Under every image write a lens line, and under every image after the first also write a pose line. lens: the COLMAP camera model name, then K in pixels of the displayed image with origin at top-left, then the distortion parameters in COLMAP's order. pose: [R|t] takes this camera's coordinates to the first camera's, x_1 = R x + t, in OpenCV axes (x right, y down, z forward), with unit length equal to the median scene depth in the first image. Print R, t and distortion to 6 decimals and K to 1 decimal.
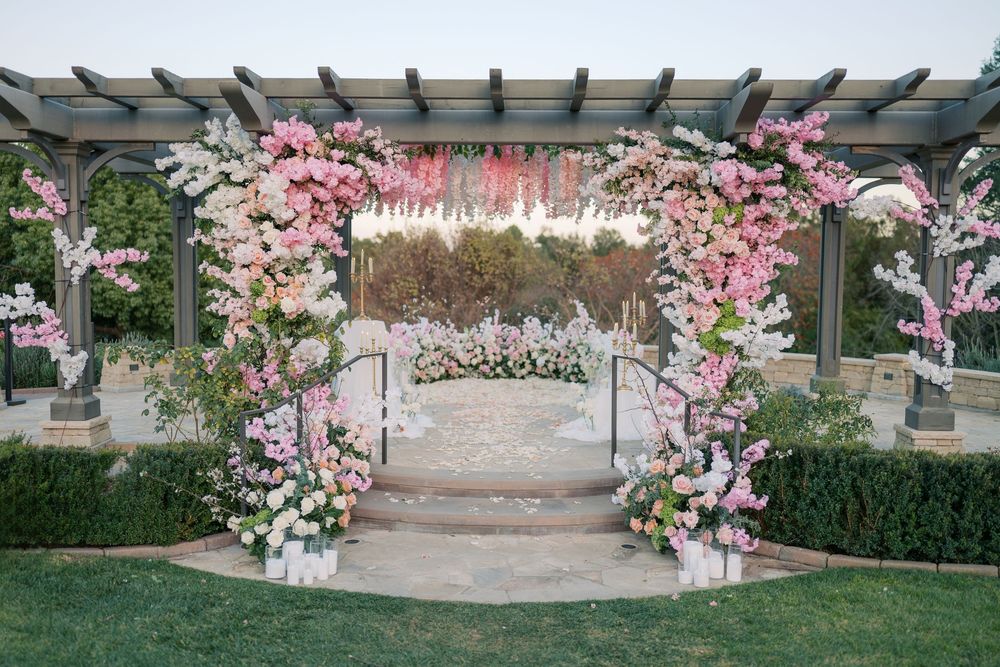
lens RADIAL K [[968.2, 0, 500.0], [0, 968.2, 333.5], [0, 0, 1]] dist [0.005262, -0.004061]
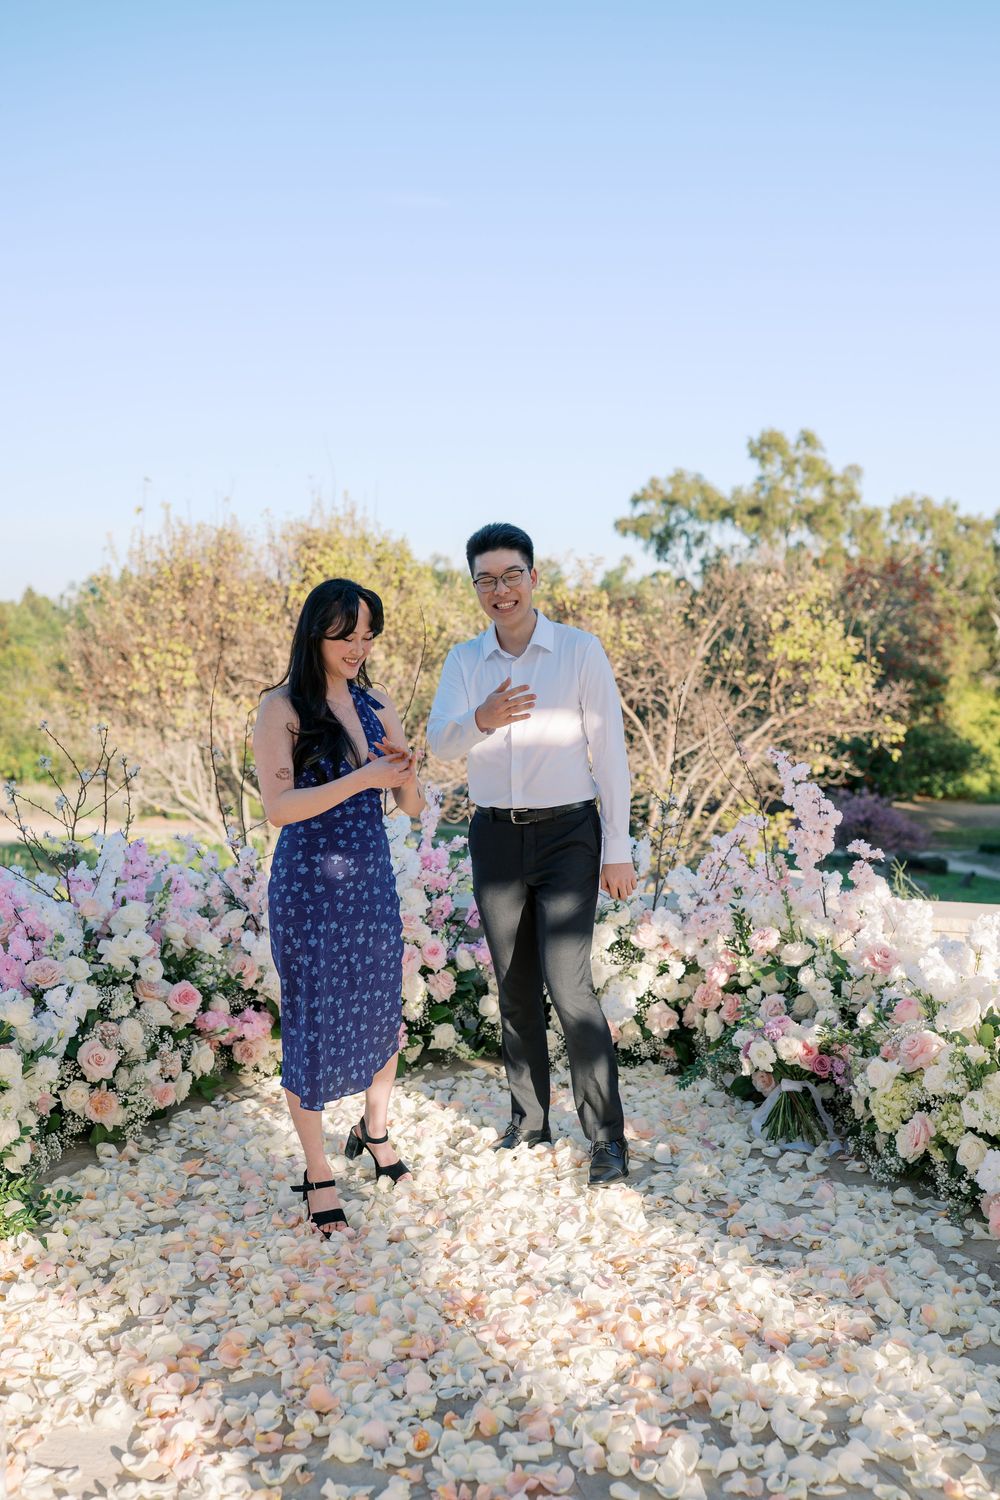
lens RADIAL K [[1500.7, 0, 508.2], [0, 1500.7, 792.7], [0, 0, 1]] dist [-0.000787, 0.000540]
pose [[0.995440, -0.012488, 0.094574, -0.038196], [0.008219, 0.998936, 0.045390, -0.076311], [-0.095040, -0.044405, 0.994483, 1.194093]]
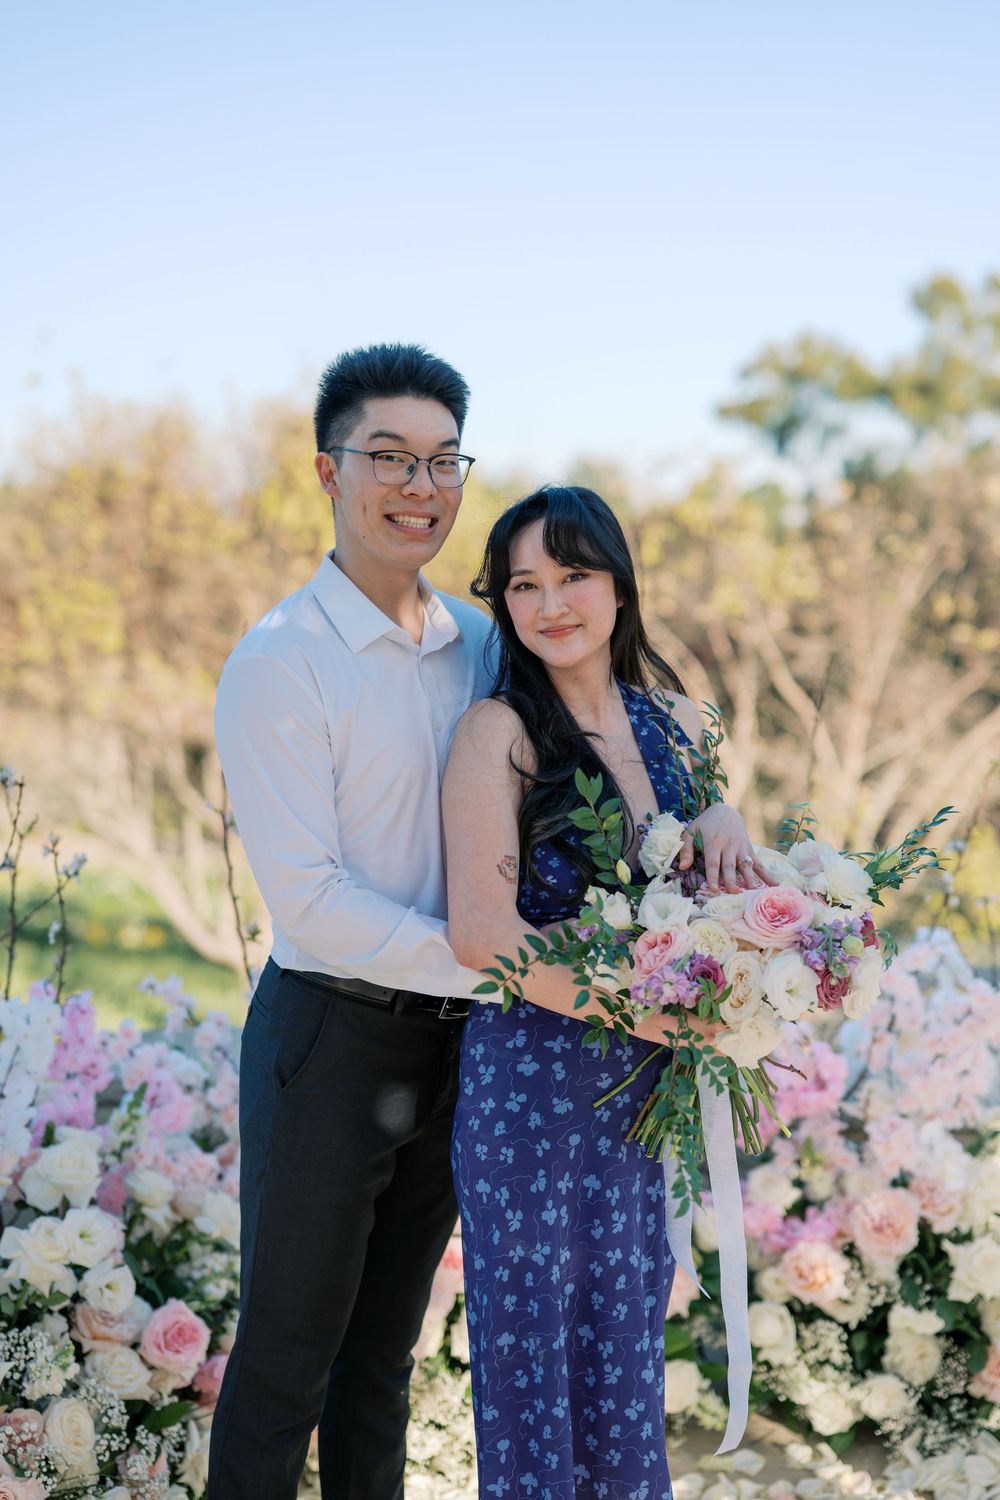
lens RADIAL K [[2152.3, 0, 506.3], [0, 2152.3, 751.2], [0, 0, 1]] dist [-0.001718, 0.007236]
pose [[0.997022, -0.006238, 0.076861, -0.081999], [0.004284, 0.999664, 0.025557, -0.093393], [-0.076995, -0.025152, 0.996714, 1.397416]]
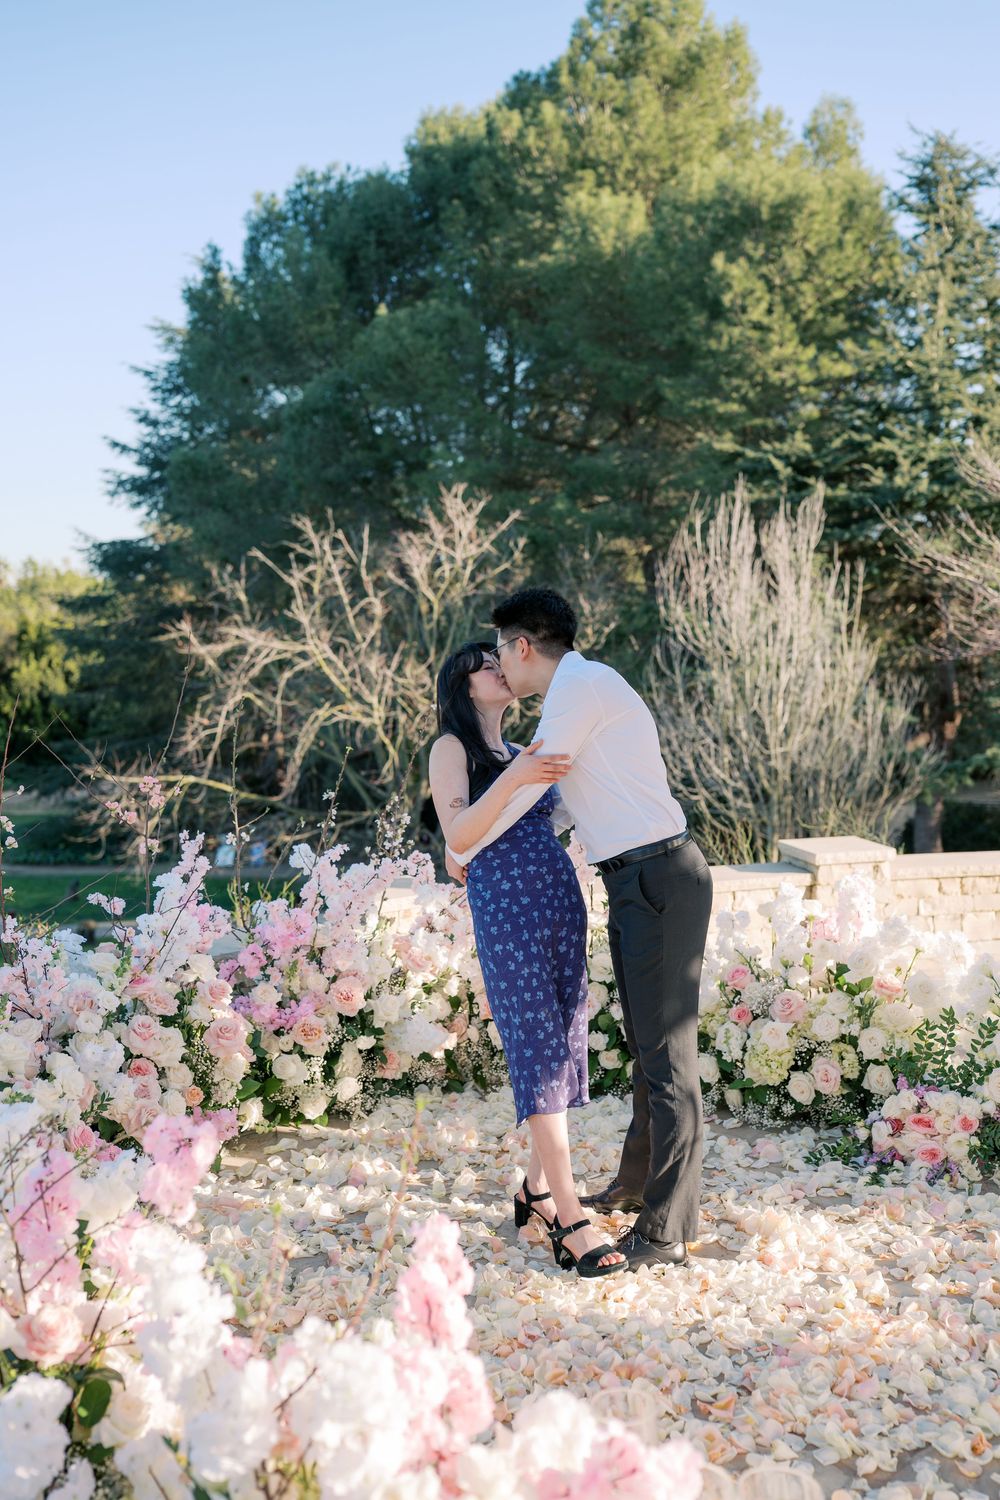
lens RADIAL K [[1426.1, 0, 510.2], [0, 1426.1, 741.0], [0, 0, 1]] dist [-0.001196, 0.018552]
pose [[0.655785, -0.081043, 0.750585, -0.372366], [0.069044, 0.996493, 0.047271, -0.106054], [-0.751784, 0.020824, 0.659081, 1.419250]]
